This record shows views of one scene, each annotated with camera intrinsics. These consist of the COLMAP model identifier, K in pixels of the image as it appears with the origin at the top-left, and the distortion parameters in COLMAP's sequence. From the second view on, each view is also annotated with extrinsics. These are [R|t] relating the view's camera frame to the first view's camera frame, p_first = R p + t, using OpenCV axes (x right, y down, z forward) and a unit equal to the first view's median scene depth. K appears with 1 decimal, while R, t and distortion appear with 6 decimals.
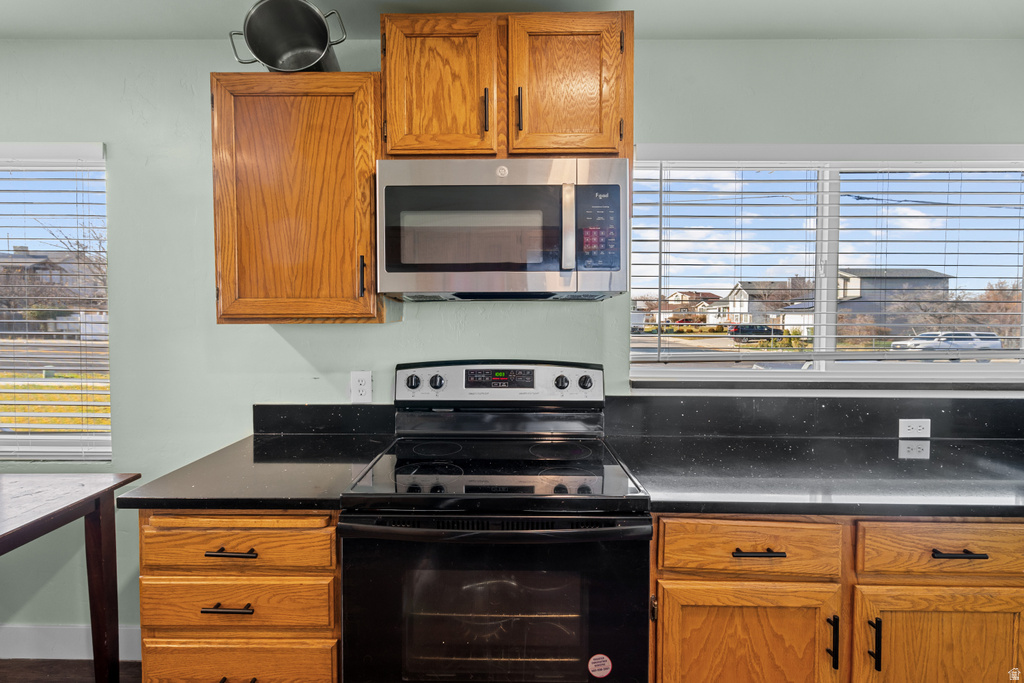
lens RADIAL K [[468.2, 0, 510.8], [0, 468.2, 333.7], [0, 0, 1]] dist [-0.001339, -0.000021]
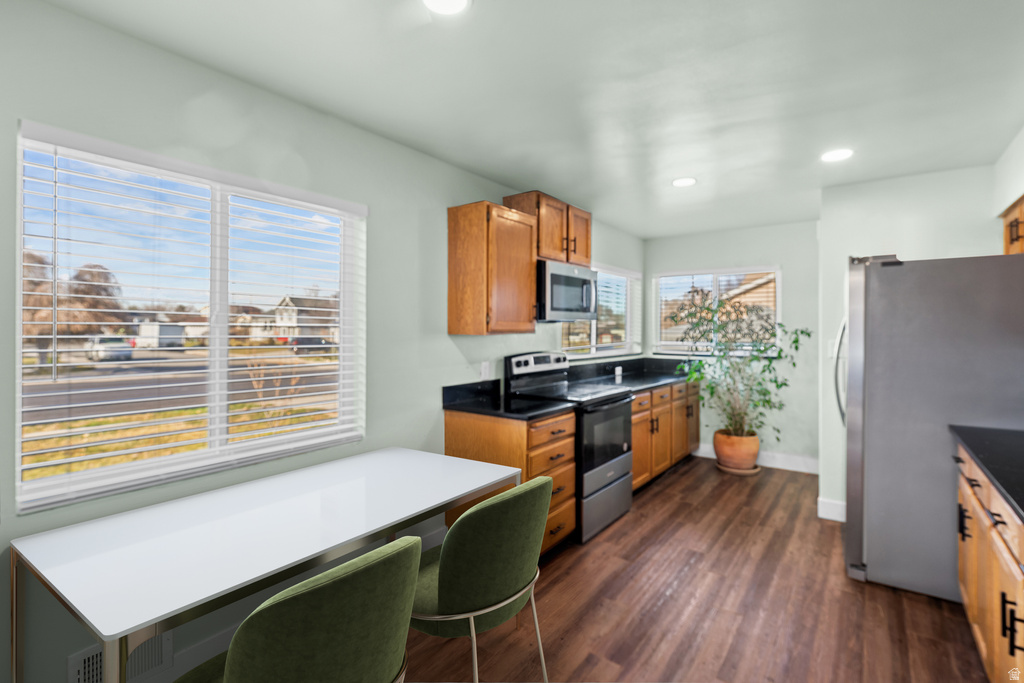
lens RADIAL K [[468.2, 0, 510.0], [0, 468.2, 333.7], [0, 0, 1]] dist [-0.001339, -0.000021]
pose [[0.607501, -0.007837, 0.794280, -1.824806], [0.030131, 0.999459, -0.013183, -0.001558], [-0.793747, 0.031941, 0.607408, -0.182877]]
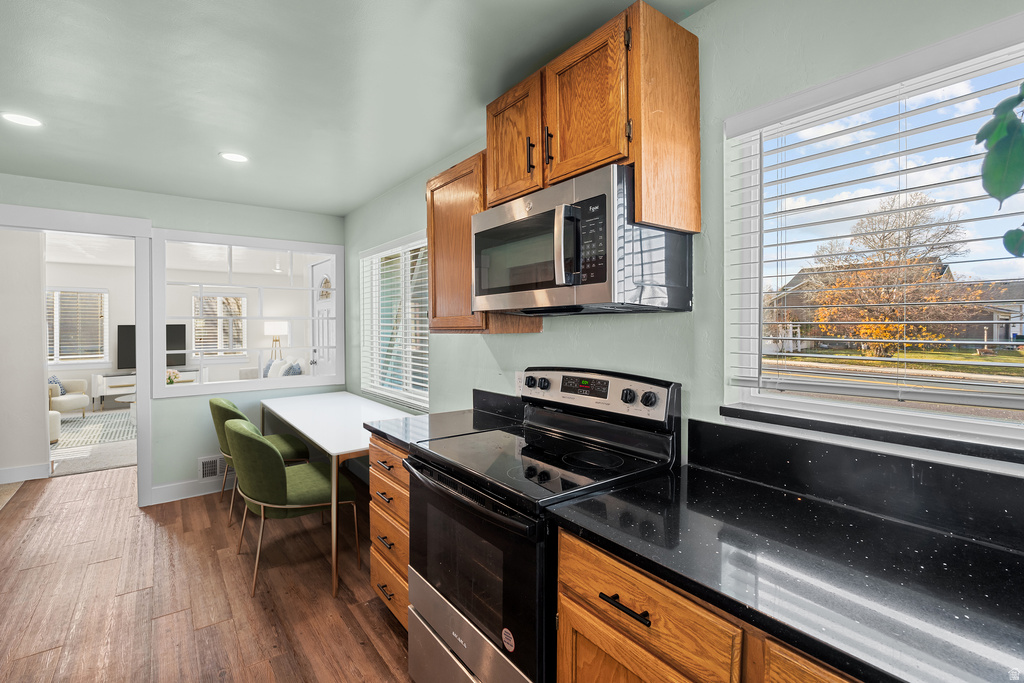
lens RADIAL K [[468.2, 0, 510.1], [0, 468.2, 340.6], [0, 0, 1]] dist [-0.001339, -0.000021]
pose [[0.603958, 0.020465, -0.796753, 0.732101], [-0.027942, 0.999599, 0.004495, -0.009572], [0.796526, 0.019548, 0.604288, 0.212010]]
